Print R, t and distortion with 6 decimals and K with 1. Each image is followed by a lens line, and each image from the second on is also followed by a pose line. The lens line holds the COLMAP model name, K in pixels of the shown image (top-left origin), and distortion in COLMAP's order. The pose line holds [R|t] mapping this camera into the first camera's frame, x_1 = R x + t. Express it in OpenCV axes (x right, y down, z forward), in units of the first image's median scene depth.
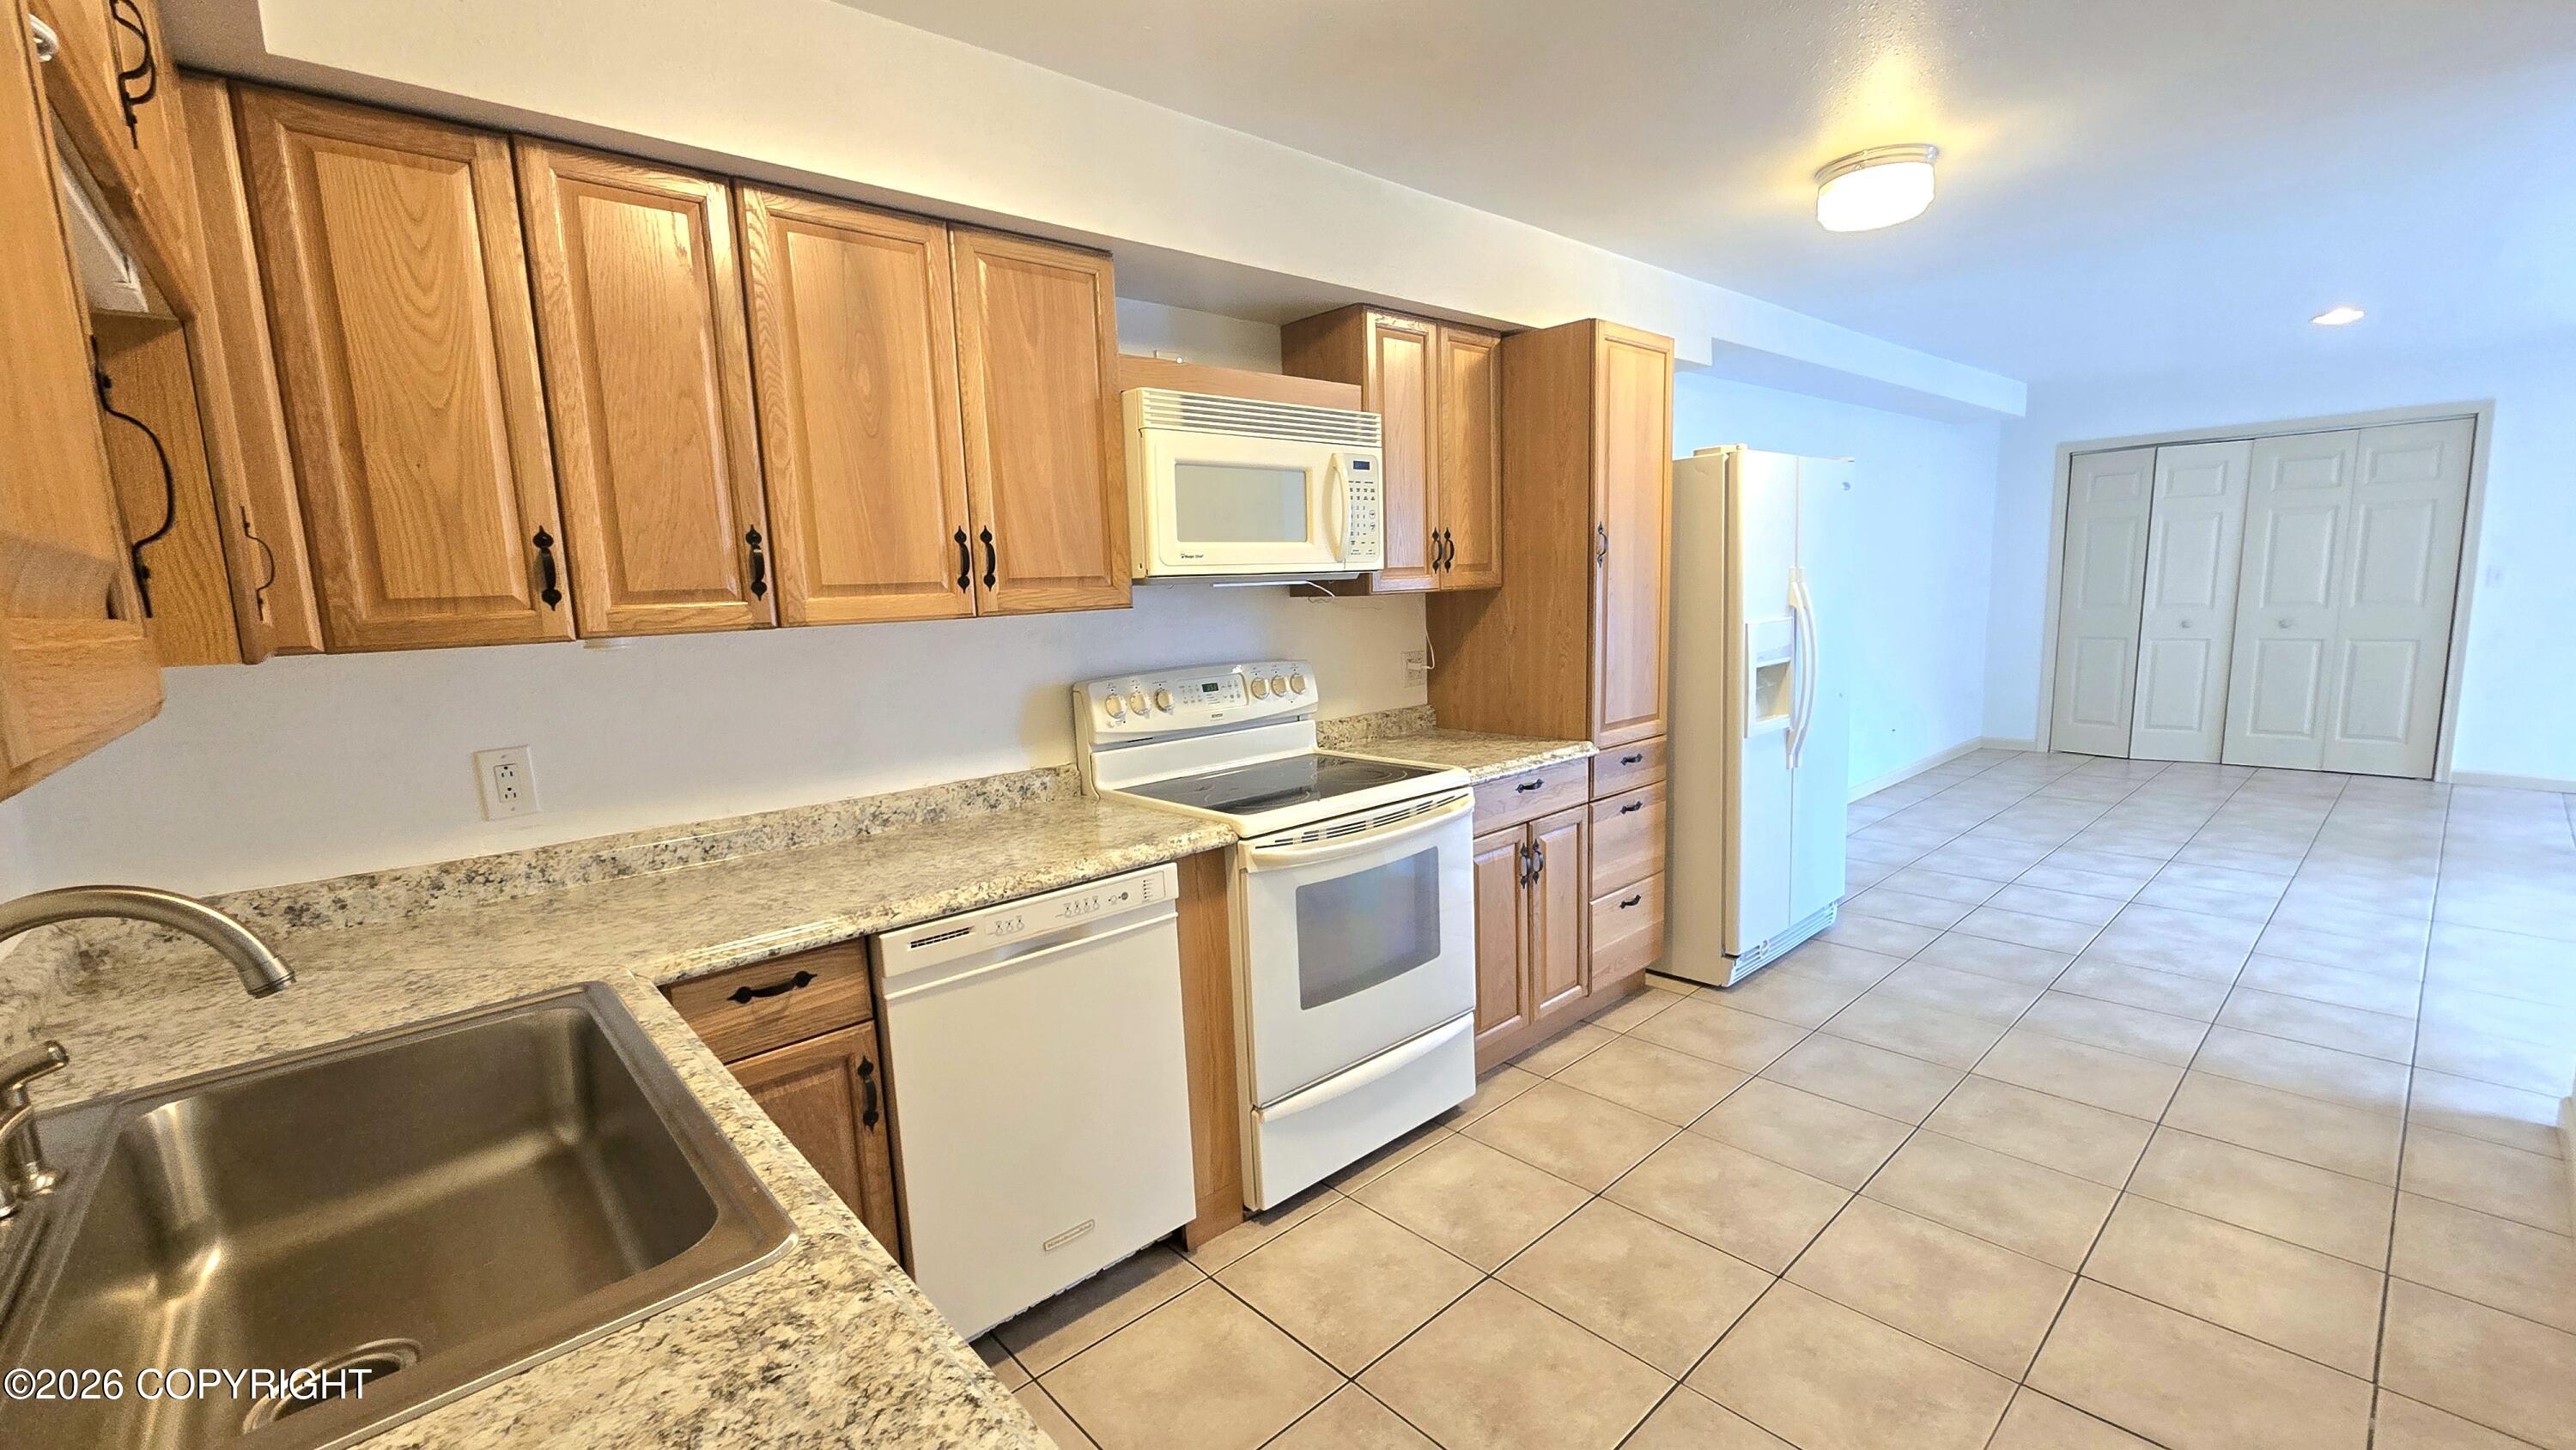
lens RADIAL K [[1052.5, 0, 1288.9], [0, 1052.5, 732.5], [0, 0, 1]] dist [-0.000190, -0.000009]
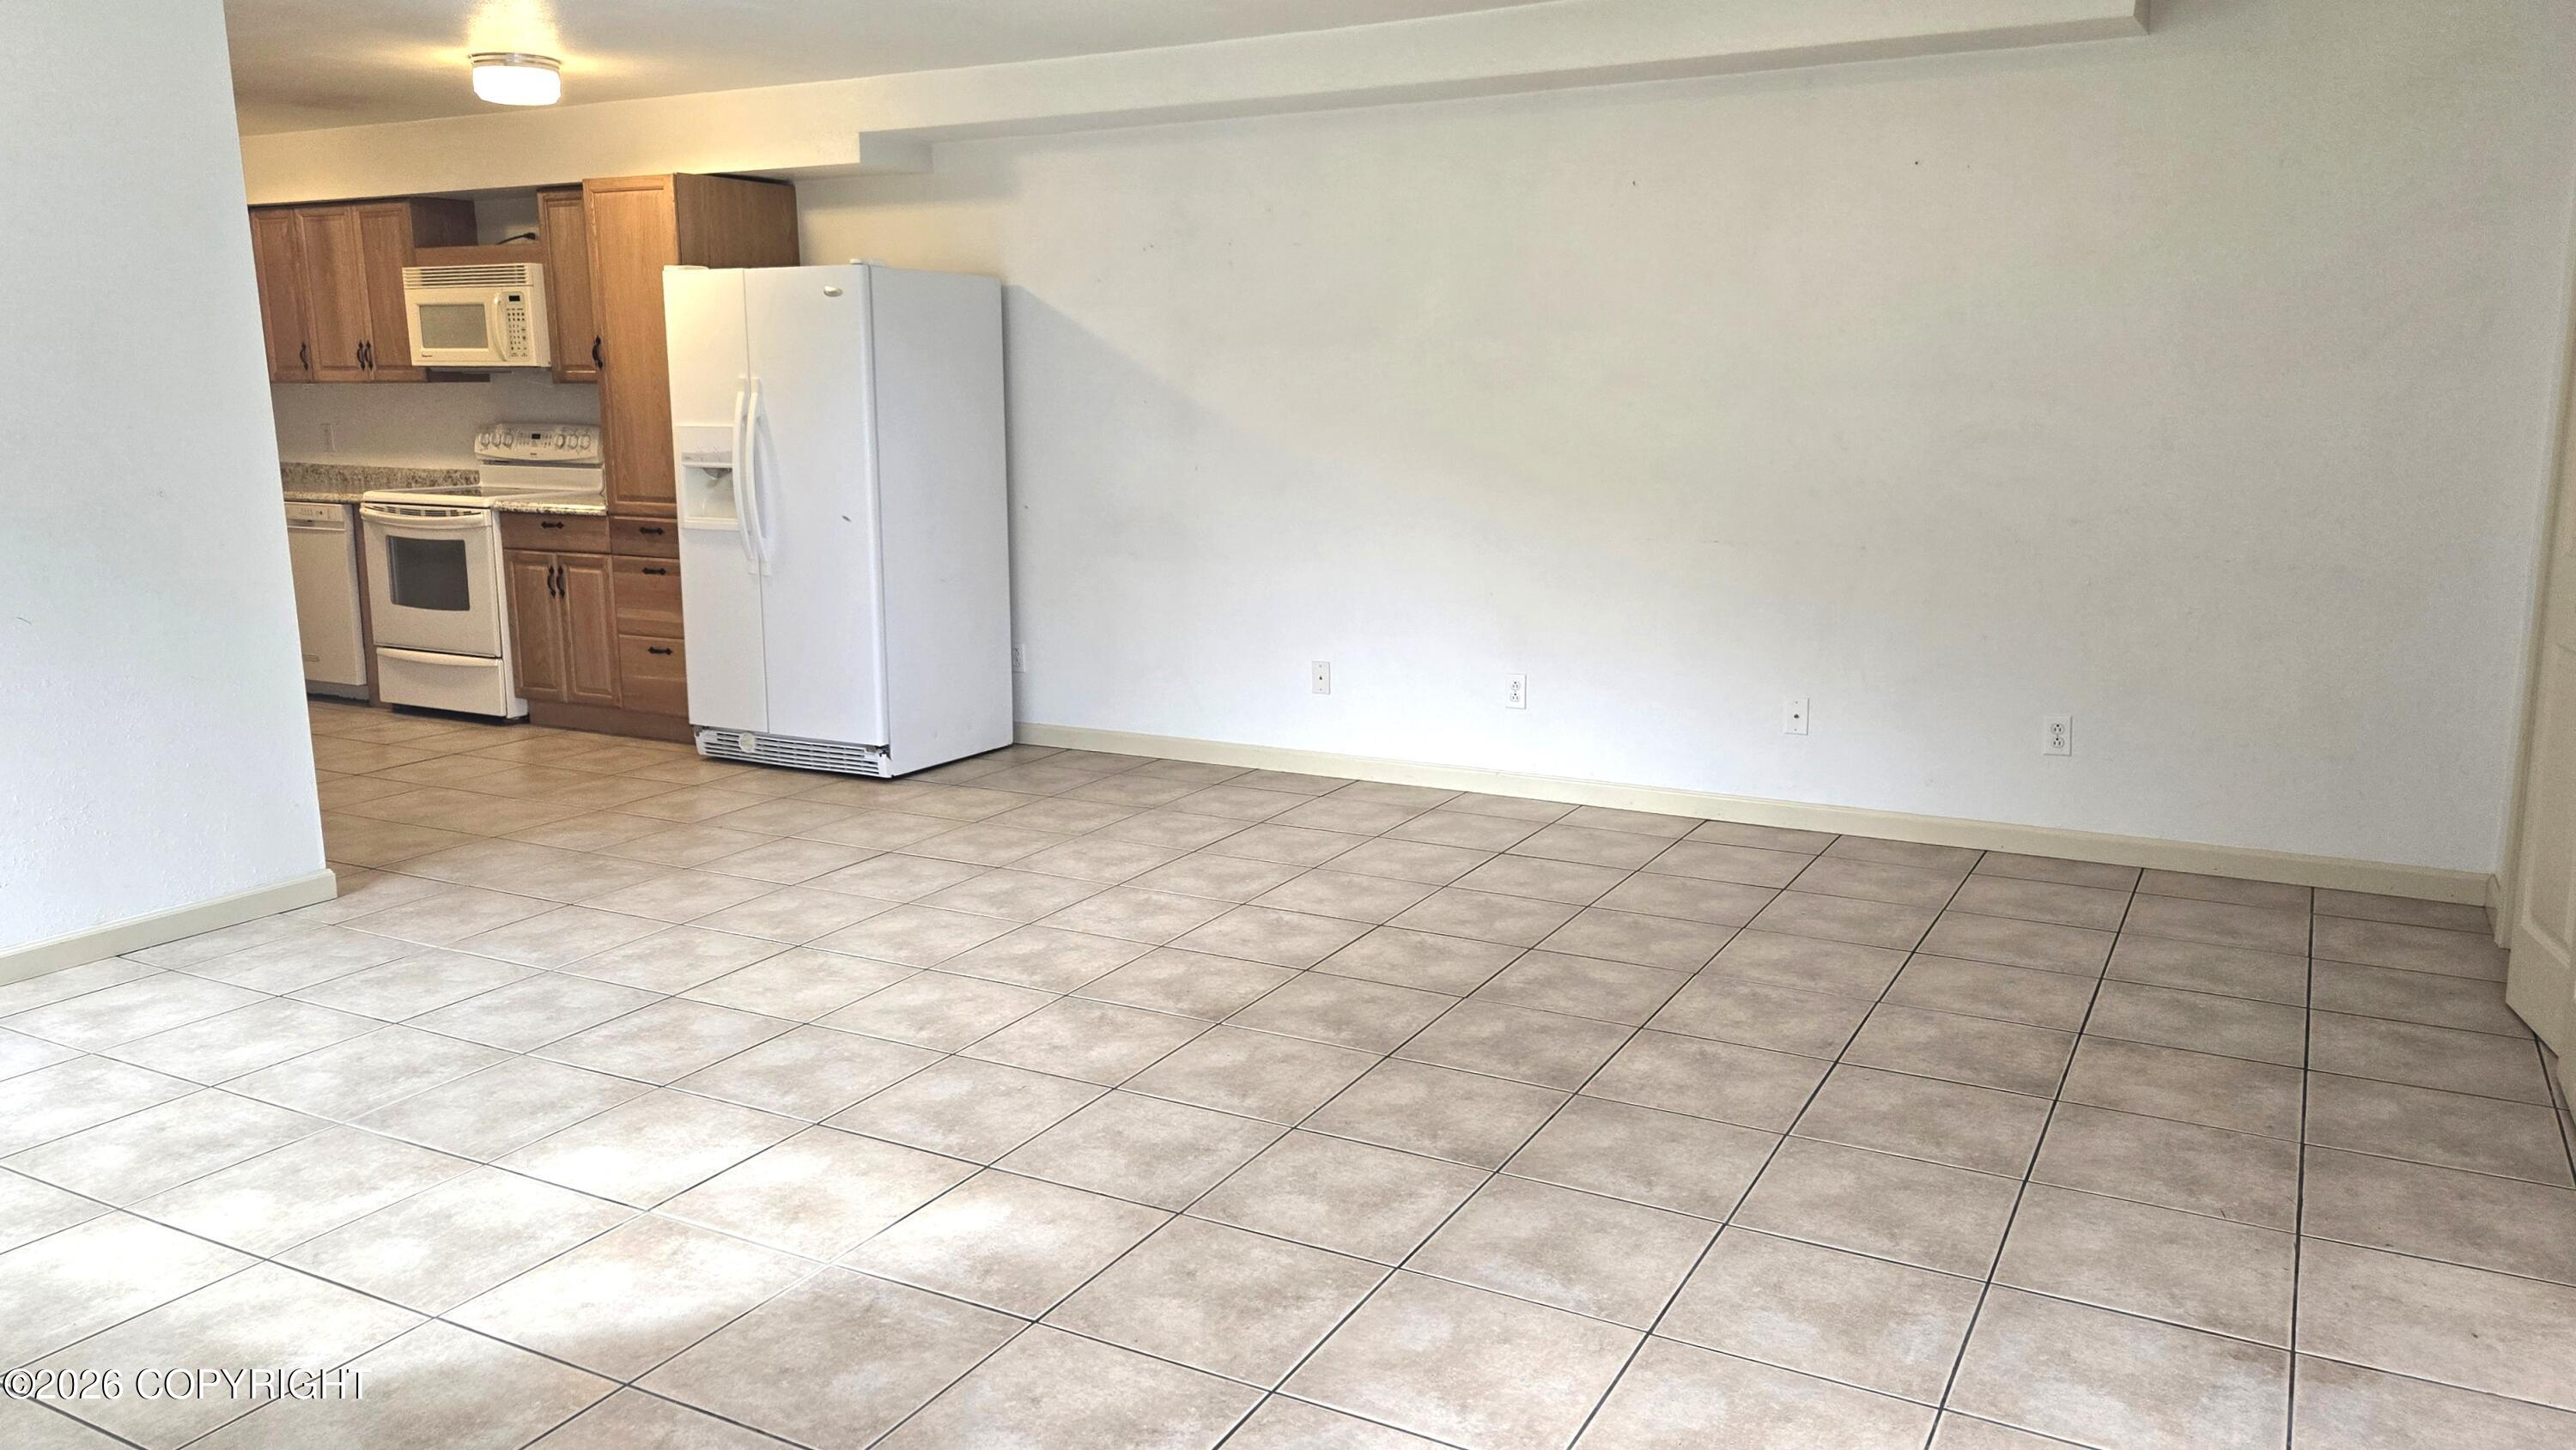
lens RADIAL K [[1865.2, 0, 1290.3], [0, 1865.2, 725.8], [0, 0, 1]] dist [0.001563, 0.000176]
pose [[0.336798, 0.208834, -0.918126, 3.595565], [-0.144911, 0.974973, 0.168606, -0.309039], [0.930359, 0.076260, 0.358632, 1.296708]]
